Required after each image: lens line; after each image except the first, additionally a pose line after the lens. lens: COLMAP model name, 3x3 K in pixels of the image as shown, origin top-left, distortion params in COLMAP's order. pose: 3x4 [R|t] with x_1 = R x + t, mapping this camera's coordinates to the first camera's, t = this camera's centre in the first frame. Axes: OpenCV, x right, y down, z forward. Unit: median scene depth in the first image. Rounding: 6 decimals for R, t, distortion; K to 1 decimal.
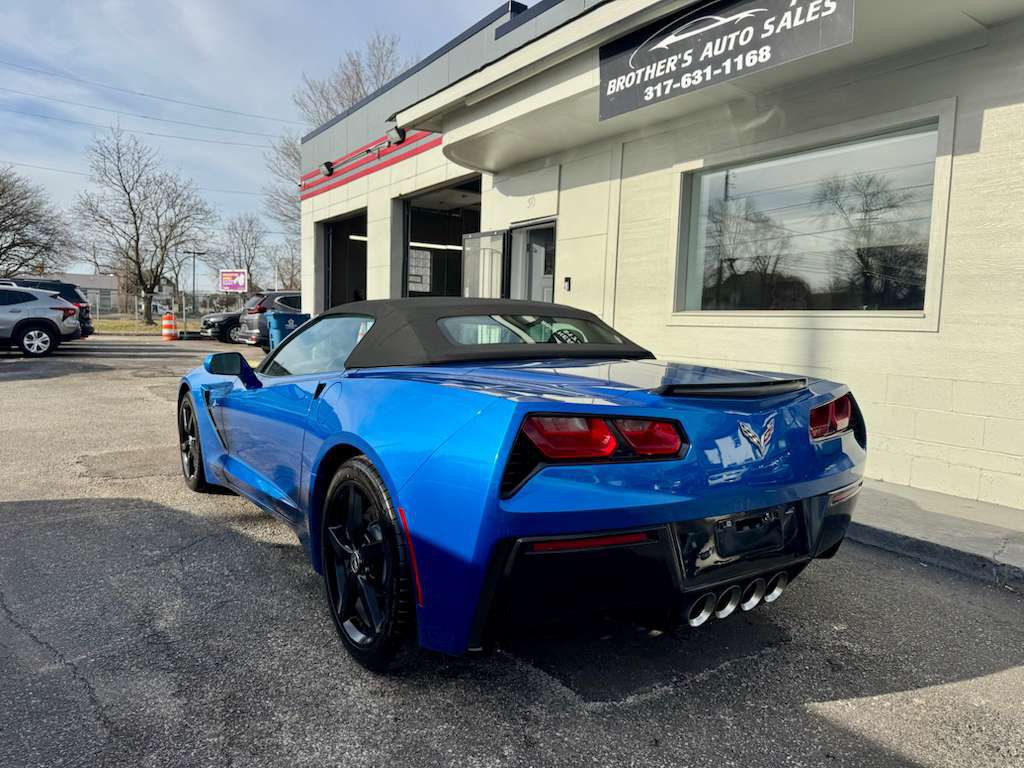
lens RADIAL K [[723.2, 0, 517.4], [0, 723.2, 389.5], [0, 0, 1]] dist [0.016446, -0.022556]
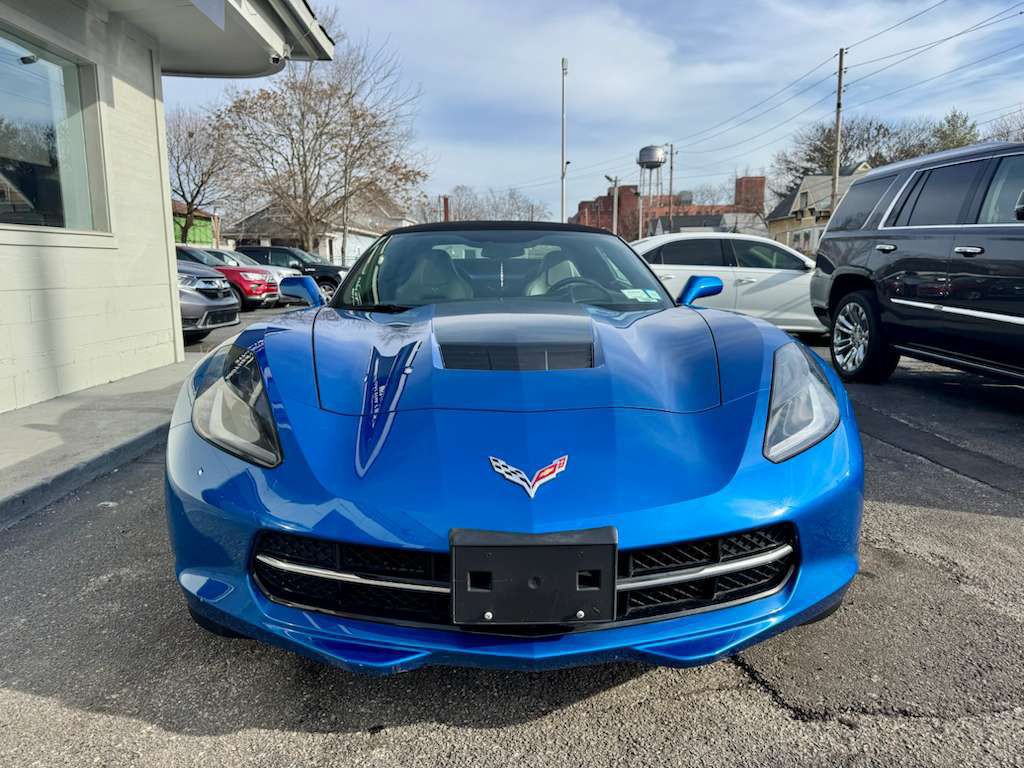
lens RADIAL K [[723.2, 0, 516.3], [0, 723.2, 384.5], [0, 0, 1]] dist [0.016446, -0.022556]
pose [[-0.847273, -0.109338, 0.519782, -0.475038], [0.029884, 0.967221, 0.252171, -0.104485], [-0.530316, 0.229191, -0.816233, 1.215130]]
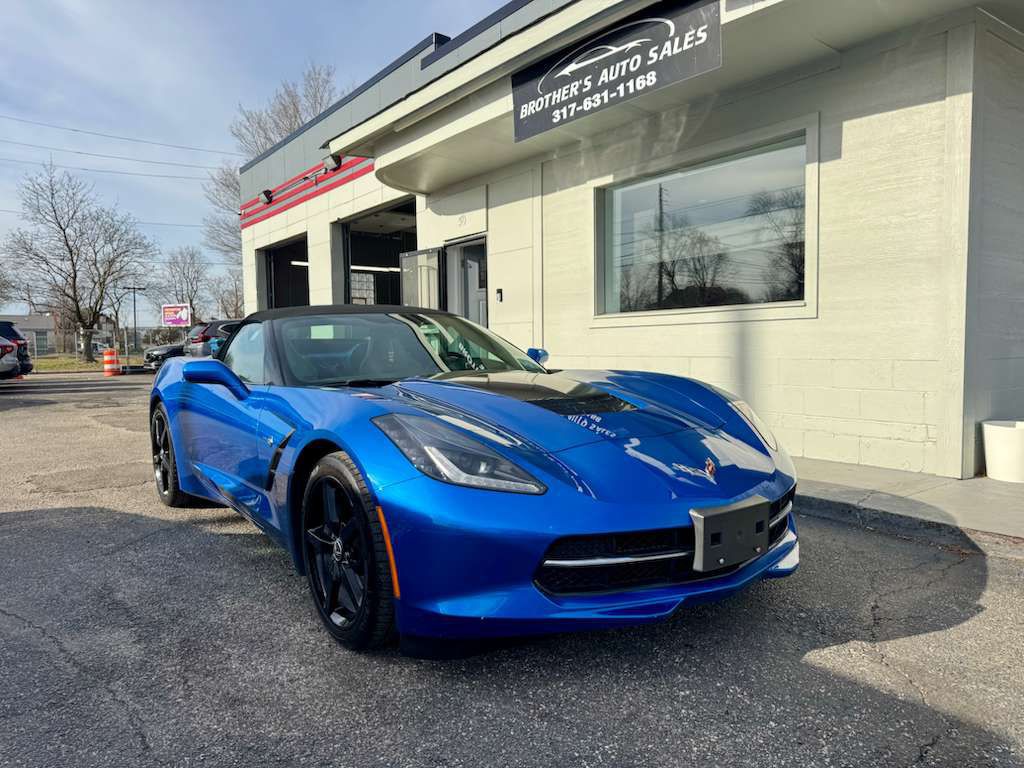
lens RADIAL K [[723.2, 0, 515.2], [0, 723.2, 389.2], [0, 0, 1]] dist [0.016446, -0.022556]
pose [[0.996983, -0.048175, 0.060863, 0.026435], [0.050027, 0.998319, -0.029278, 0.029167], [-0.059350, 0.032235, 0.997717, -0.066988]]
